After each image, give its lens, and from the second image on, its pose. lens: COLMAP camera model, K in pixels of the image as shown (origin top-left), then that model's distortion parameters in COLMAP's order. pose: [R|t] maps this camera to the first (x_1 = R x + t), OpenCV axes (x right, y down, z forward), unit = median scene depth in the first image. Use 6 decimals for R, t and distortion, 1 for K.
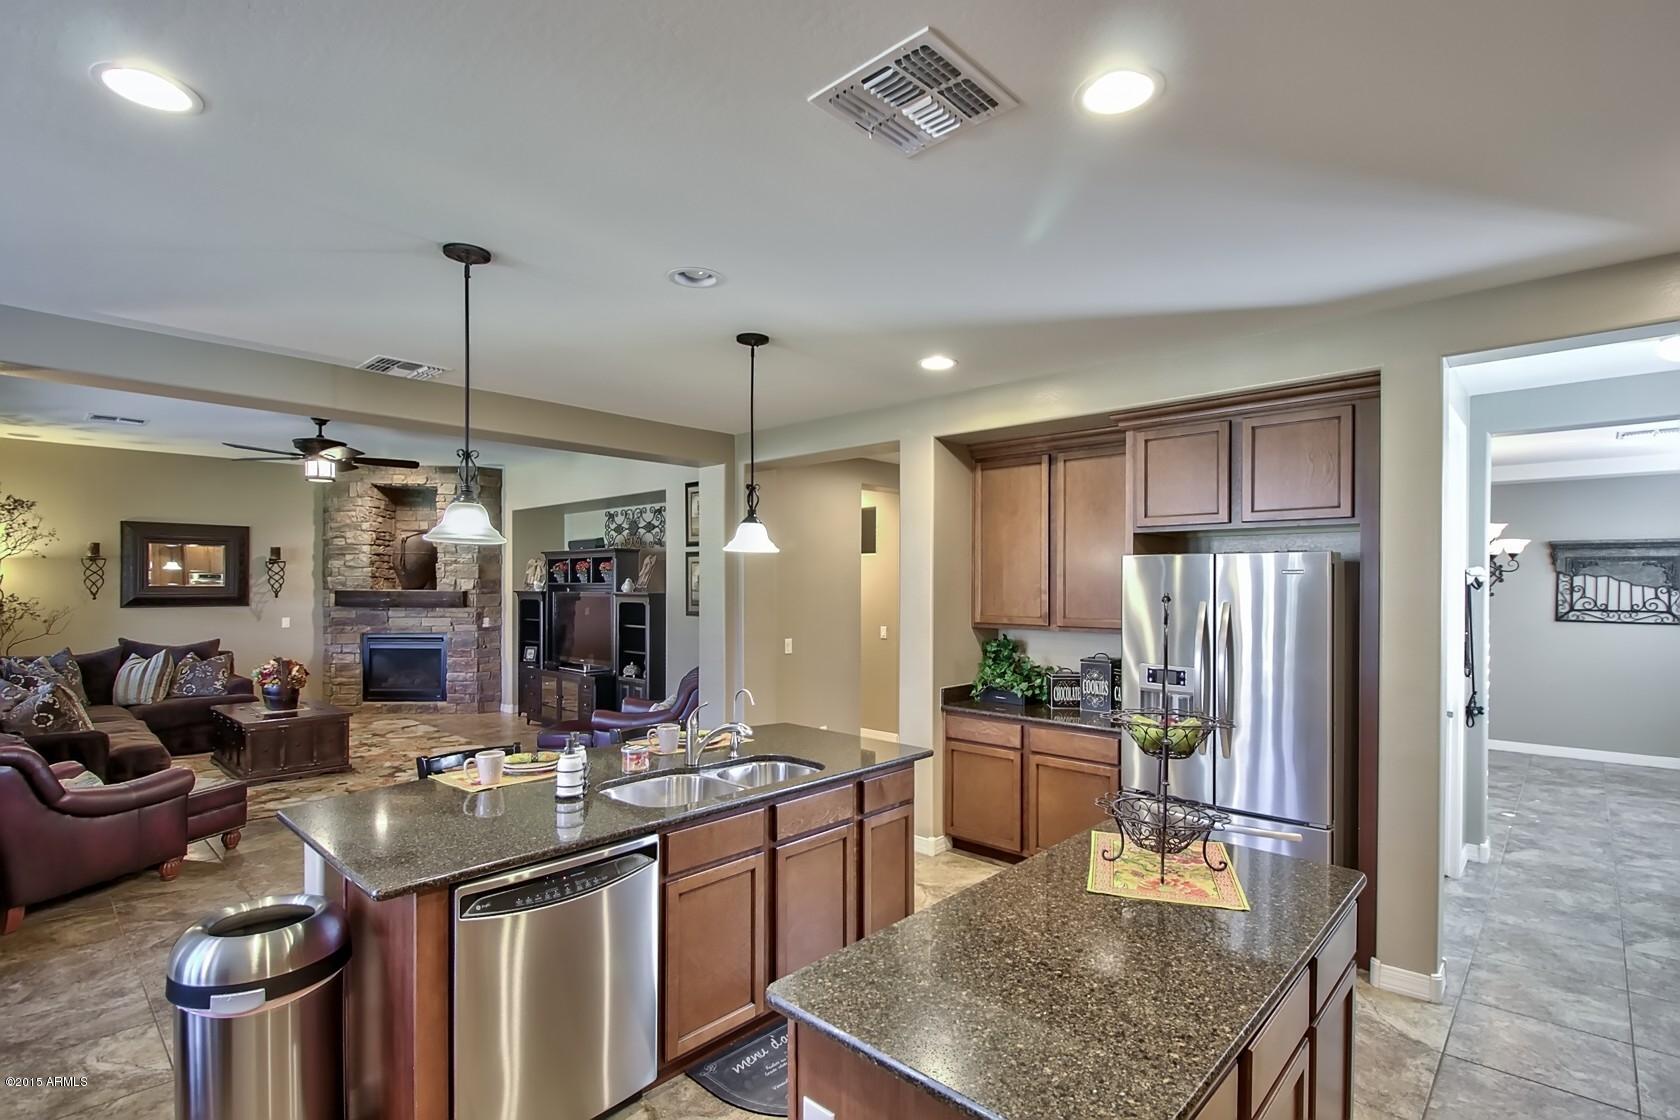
lens RADIAL K [[795.3, 0, 858.6], [0, 795.3, 582.0], [0, 0, 1]] dist [0.001981, -0.005058]
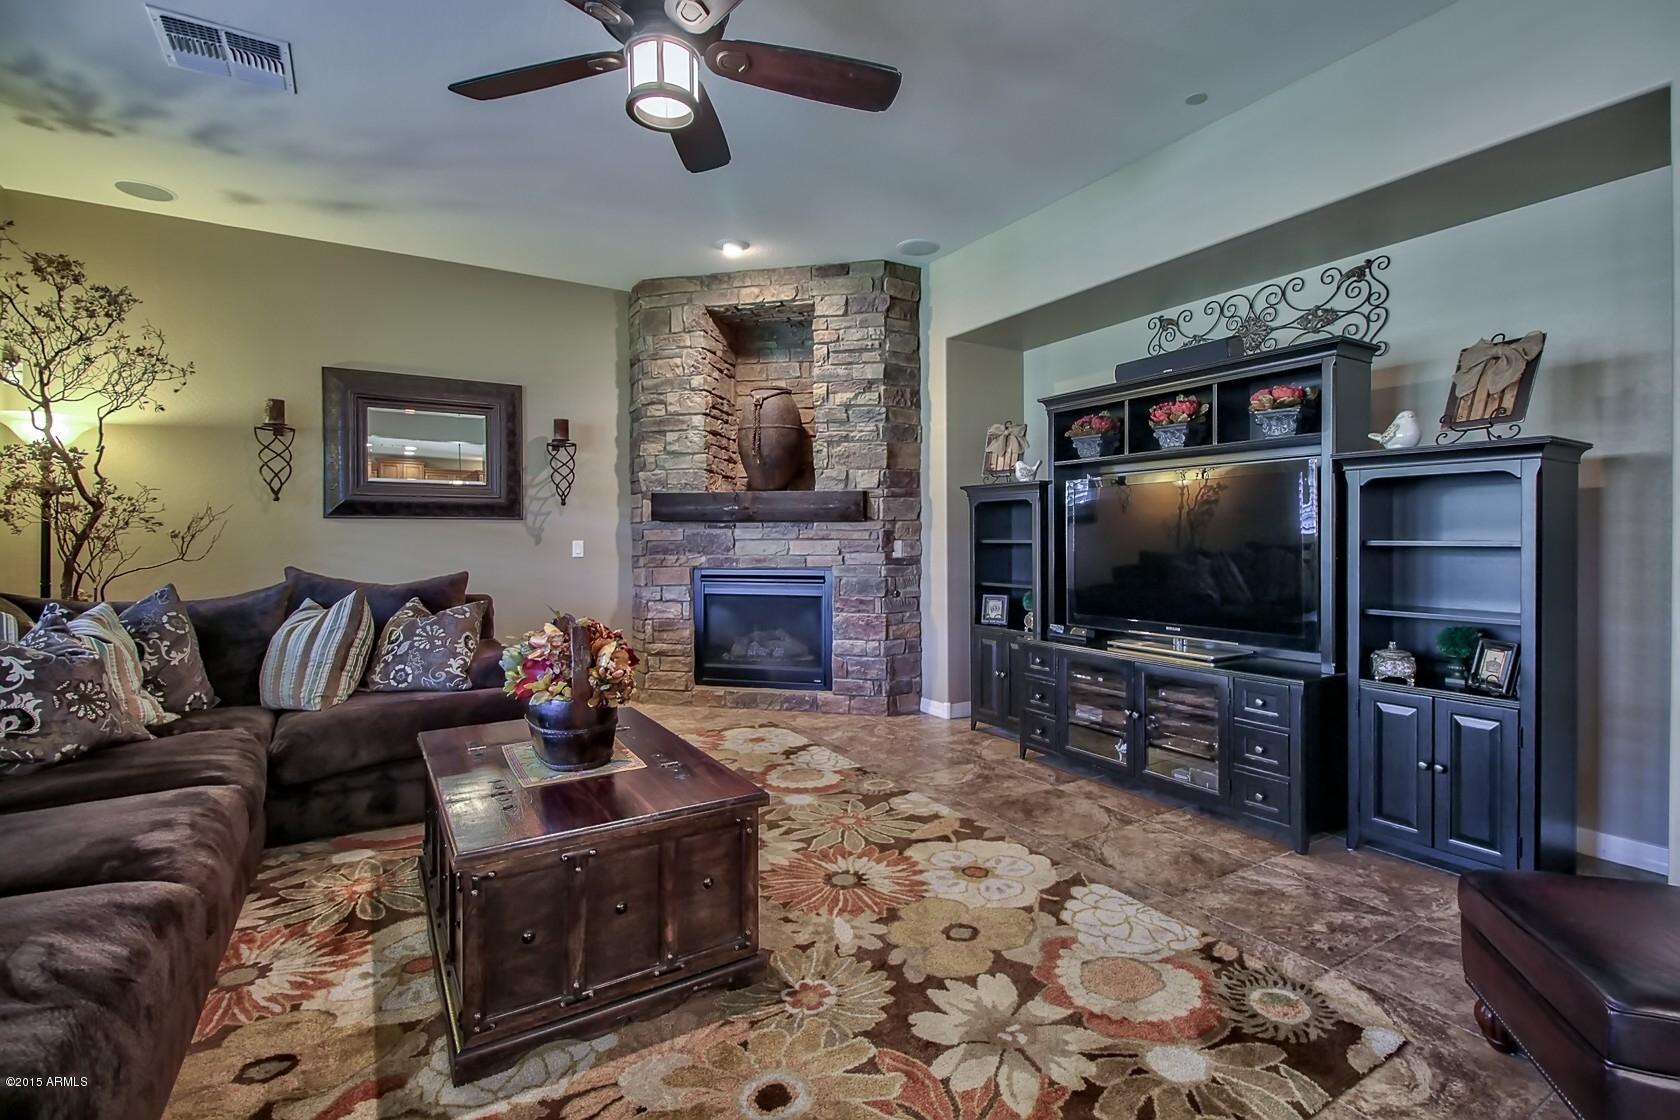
lens RADIAL K [[795.3, 0, 889.2], [0, 795.3, 542.9], [0, 0, 1]] dist [0.001981, -0.005058]
pose [[0.969566, -0.003233, -0.244808, -0.355530], [0.006269, 0.999913, 0.011626, 0.041915], [0.244749, -0.012807, 0.969502, 0.489413]]
